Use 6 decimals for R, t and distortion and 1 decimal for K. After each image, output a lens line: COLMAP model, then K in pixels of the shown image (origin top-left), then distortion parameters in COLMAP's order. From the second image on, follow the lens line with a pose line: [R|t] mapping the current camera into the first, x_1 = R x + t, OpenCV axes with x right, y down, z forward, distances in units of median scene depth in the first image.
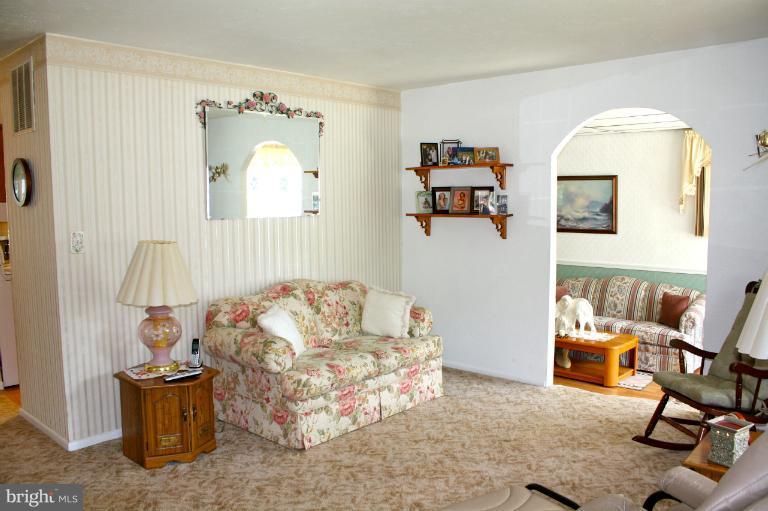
lens RADIAL K [[671.0, 0, 387.0], [0, 671.0, 253.2], [0, 0, 1]] dist [-0.058991, 0.001833]
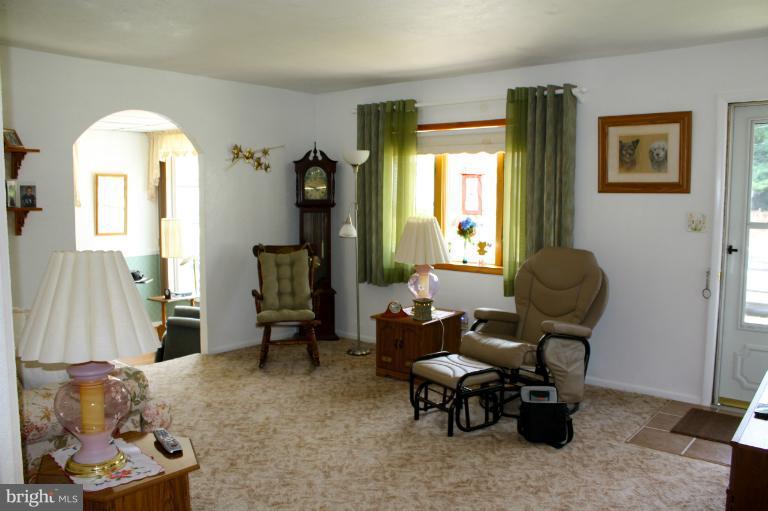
lens RADIAL K [[671.0, 0, 386.8], [0, 671.0, 256.7], [0, 0, 1]] dist [-0.058991, 0.001833]
pose [[-0.083100, -0.084782, 0.992928, -1.015651], [0.078013, 0.992763, 0.091297, -0.048368], [-0.993483, 0.085048, -0.075885, 0.838599]]
